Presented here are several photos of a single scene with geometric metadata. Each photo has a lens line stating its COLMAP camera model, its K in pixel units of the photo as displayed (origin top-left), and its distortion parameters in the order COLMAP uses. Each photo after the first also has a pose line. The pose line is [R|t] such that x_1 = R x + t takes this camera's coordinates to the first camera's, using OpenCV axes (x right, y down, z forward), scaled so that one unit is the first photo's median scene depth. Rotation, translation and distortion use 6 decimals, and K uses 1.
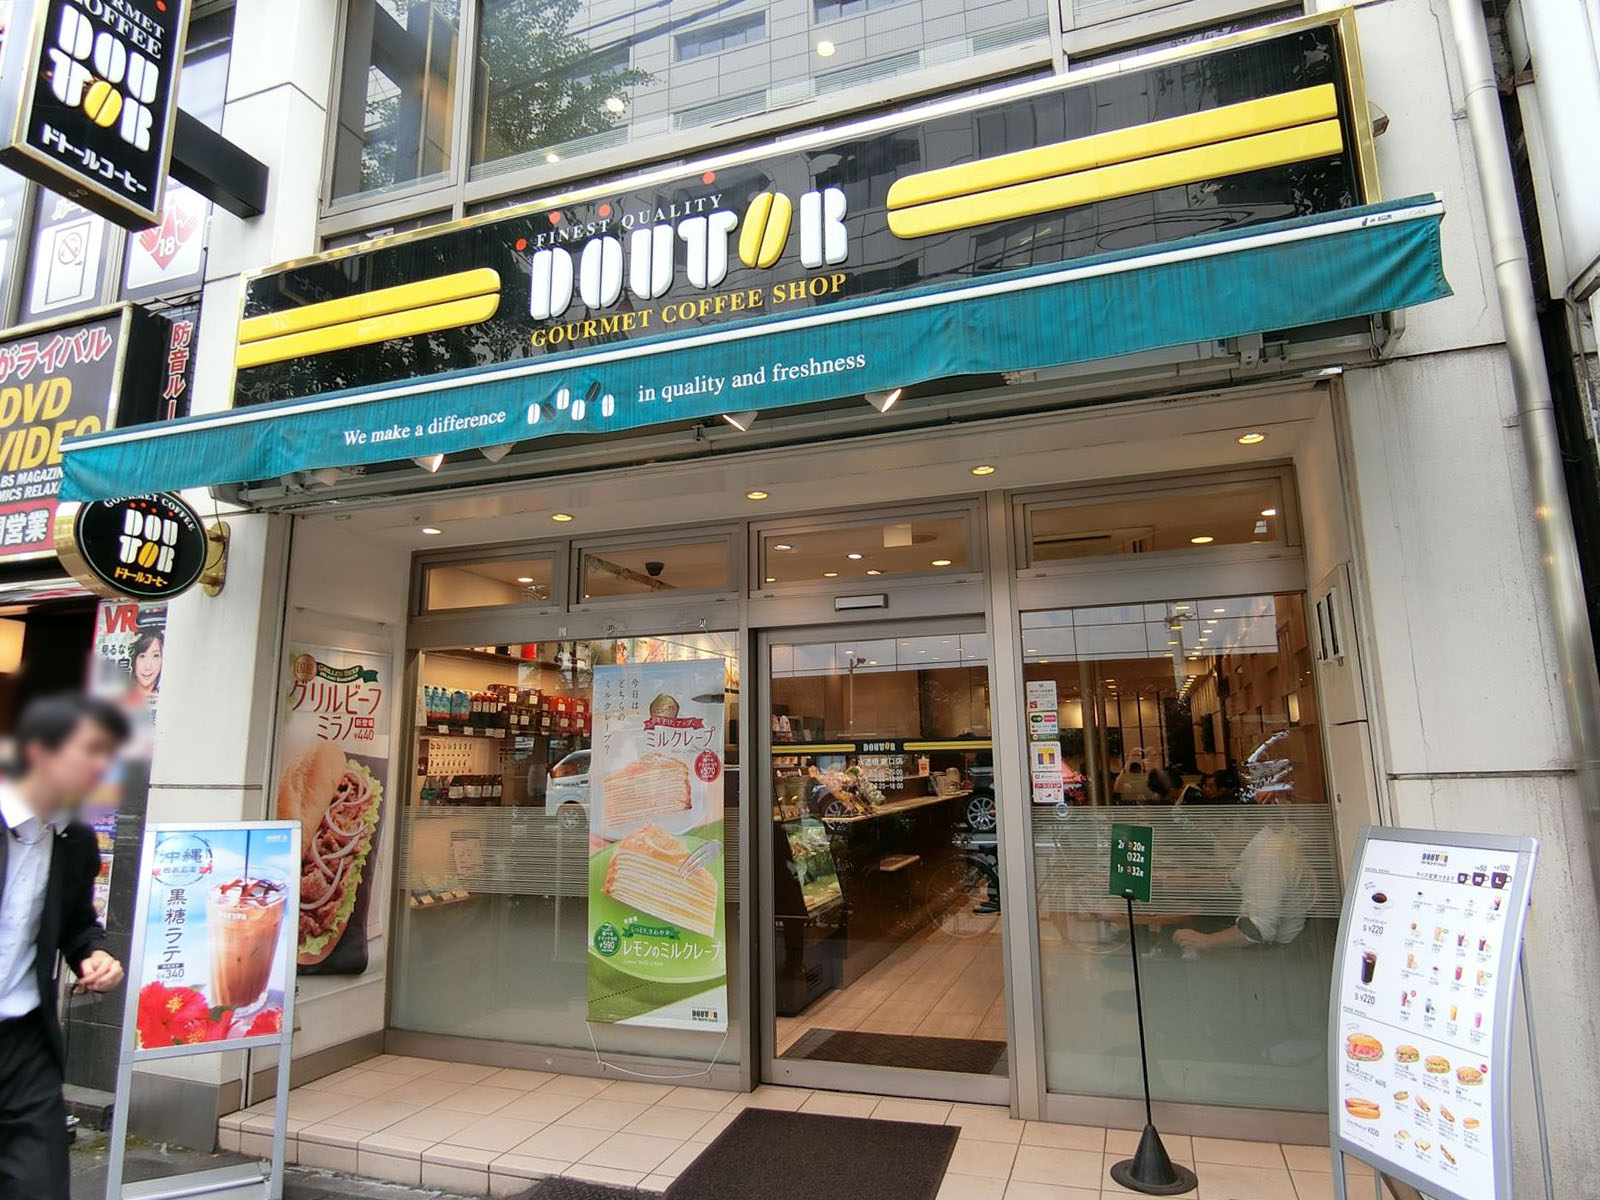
lens RADIAL K [[967.6, 0, 796.6], [0, 967.6, 588.8], [0, 0, 1]] dist [-0.005526, -0.000746]
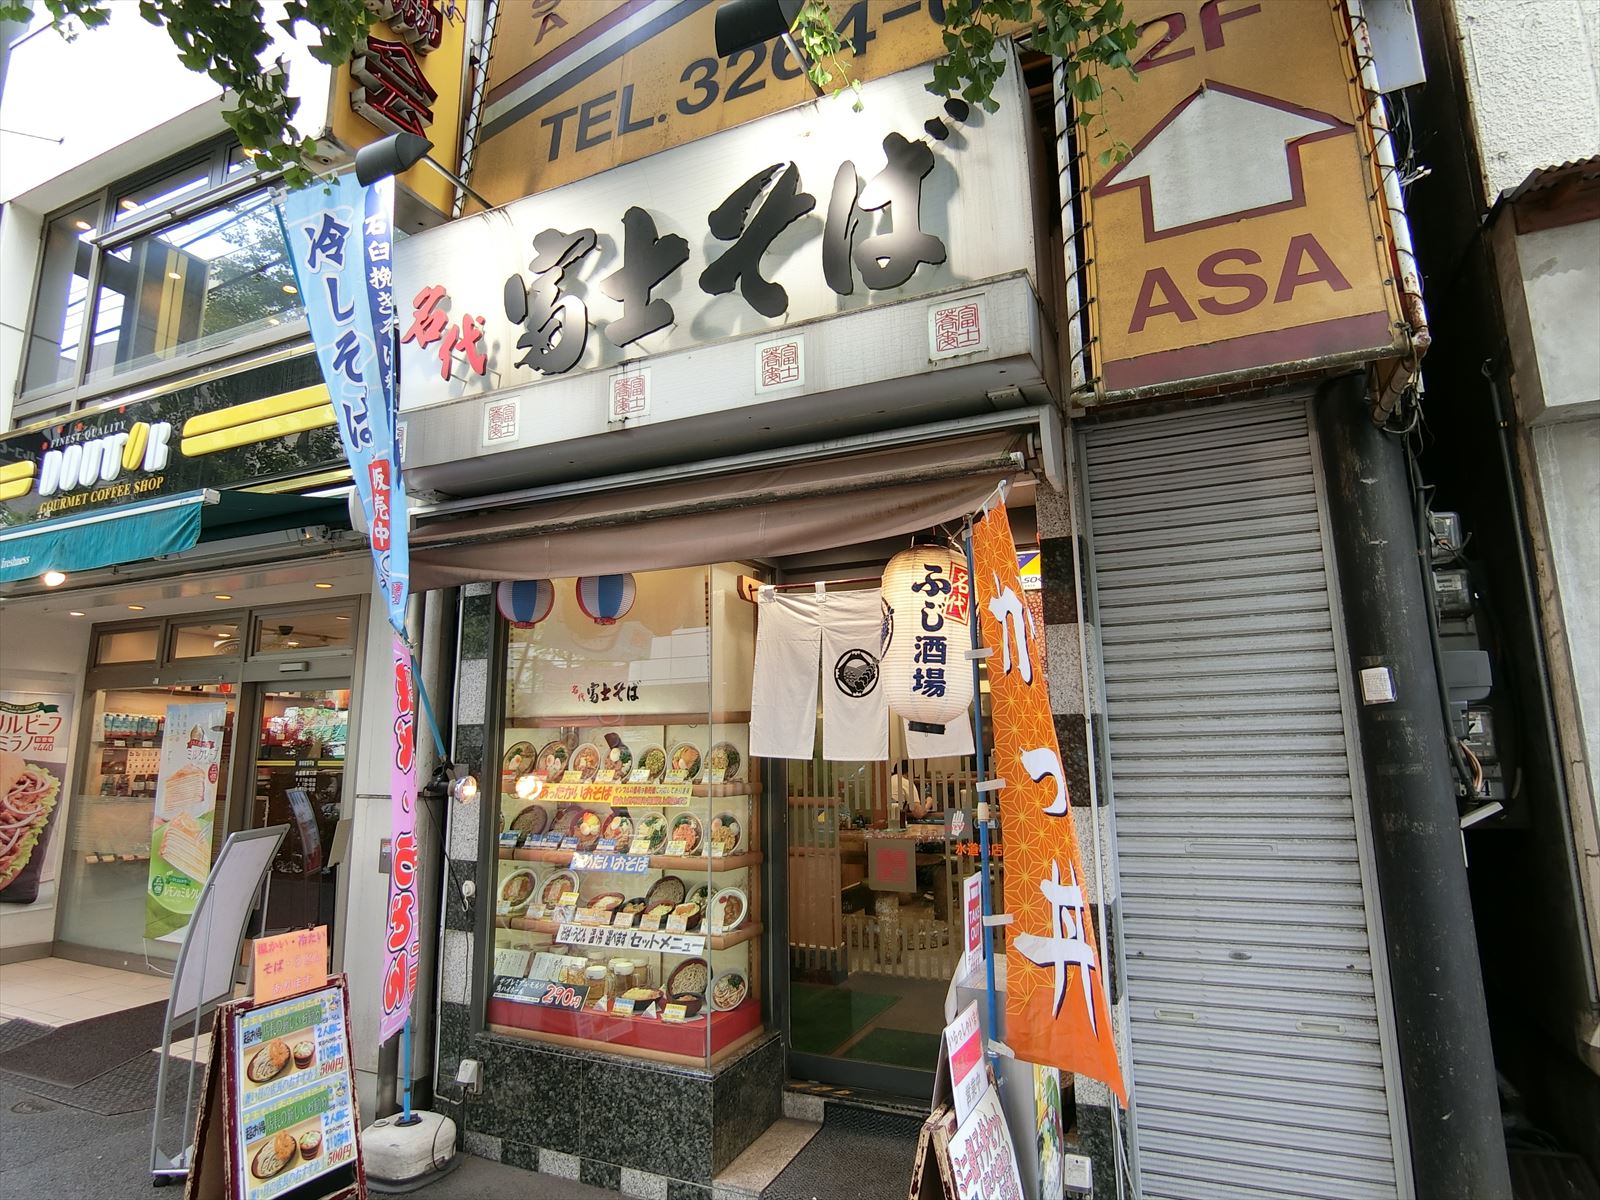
lens RADIAL K [[890.6, 0, 801.0], [0, 890.6, 604.6], [0, 0, 1]] dist [-0.018887, -0.000597]
pose [[0.996669, -0.002829, -0.081502, 0.878769], [0.003664, 0.999942, 0.010104, -0.085664], [0.081469, -0.010369, 0.996622, -0.280682]]
